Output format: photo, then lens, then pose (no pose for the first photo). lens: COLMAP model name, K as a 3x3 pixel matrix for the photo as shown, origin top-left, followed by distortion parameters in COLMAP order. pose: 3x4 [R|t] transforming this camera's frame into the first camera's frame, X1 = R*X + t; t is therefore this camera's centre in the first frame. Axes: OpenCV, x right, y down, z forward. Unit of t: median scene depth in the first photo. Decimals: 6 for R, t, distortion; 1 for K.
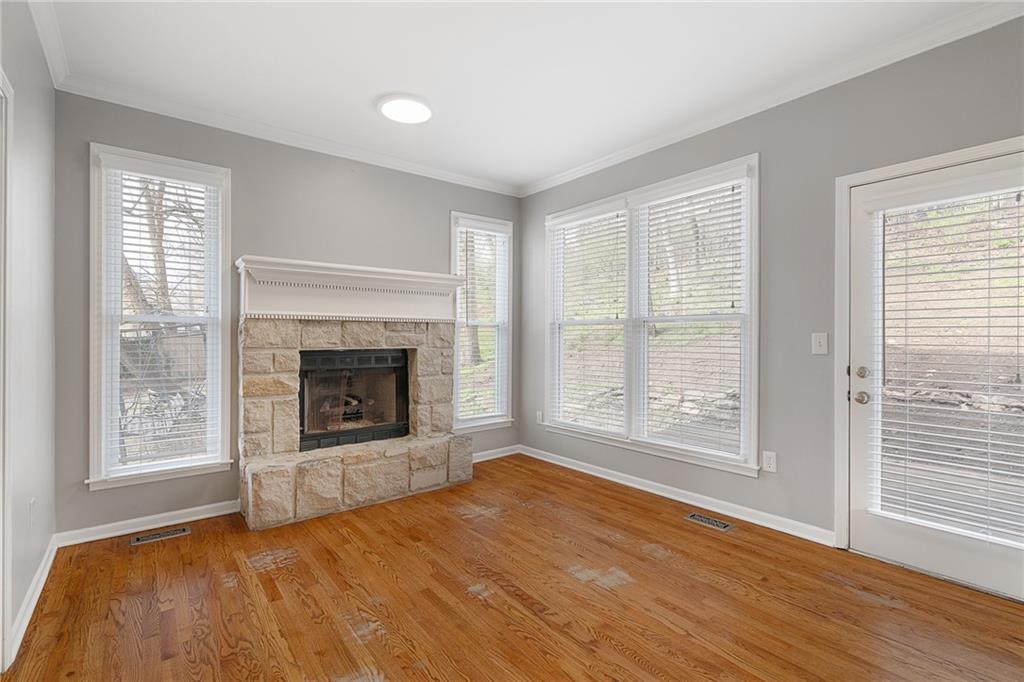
lens RADIAL K [[471.6, 0, 511.8], [0, 471.6, 337.2], [0, 0, 1]] dist [-0.000460, 0.000008]
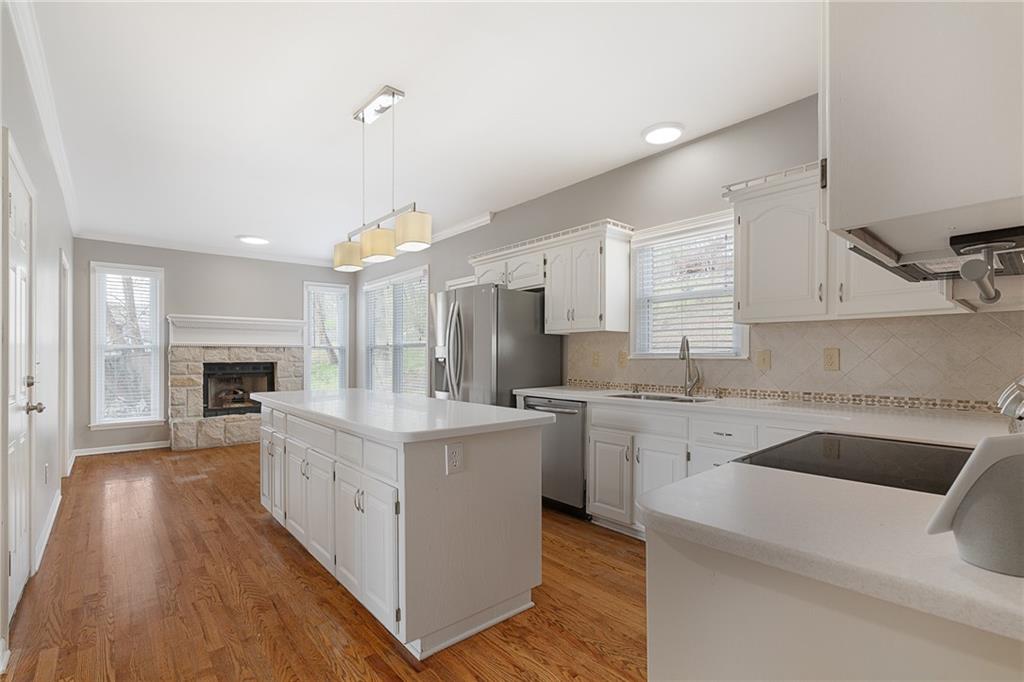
lens RADIAL K [[467.9, 0, 512.3], [0, 467.9, 356.4], [0, 0, 1]] dist [-0.000447, 0.000046]
pose [[0.999016, -0.001885, 0.044320, 0.693326], [0.001826, 0.999997, 0.001392, 0.002577], [-0.044323, -0.001309, 0.999016, -0.910632]]
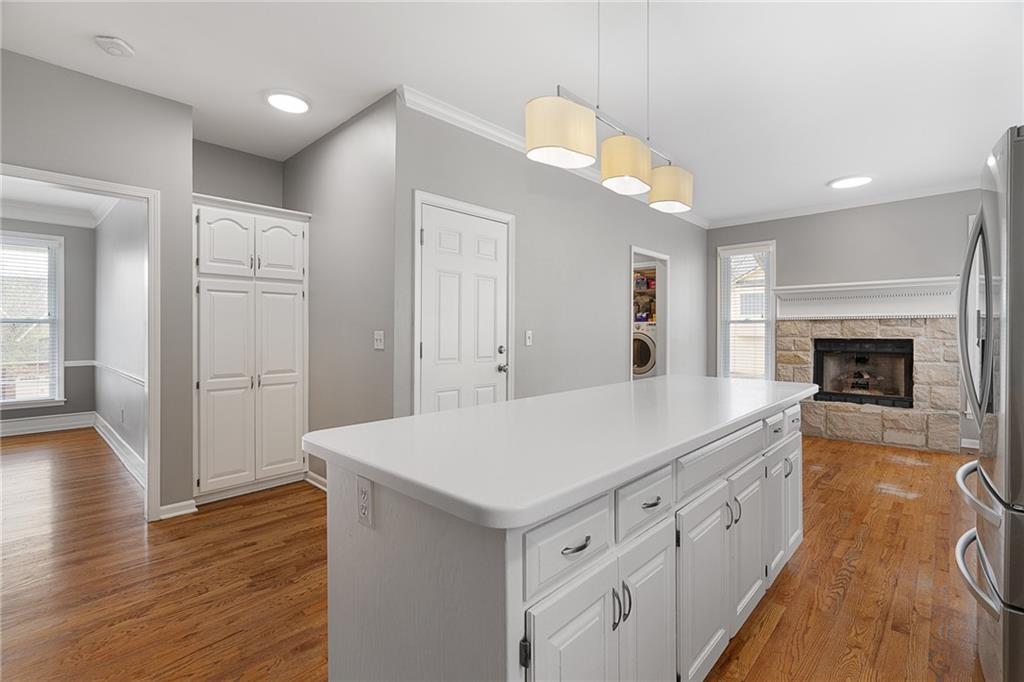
lens RADIAL K [[462.5, 0, 512.9], [0, 462.5, 331.7], [0, 0, 1]] dist [0.000428, 0.000213]
pose [[0.146783, -0.000334, -0.989169, 1.000306], [0.000915, 1.000000, -0.000202, 0.004122], [0.989168, -0.000875, 0.146783, -0.276937]]
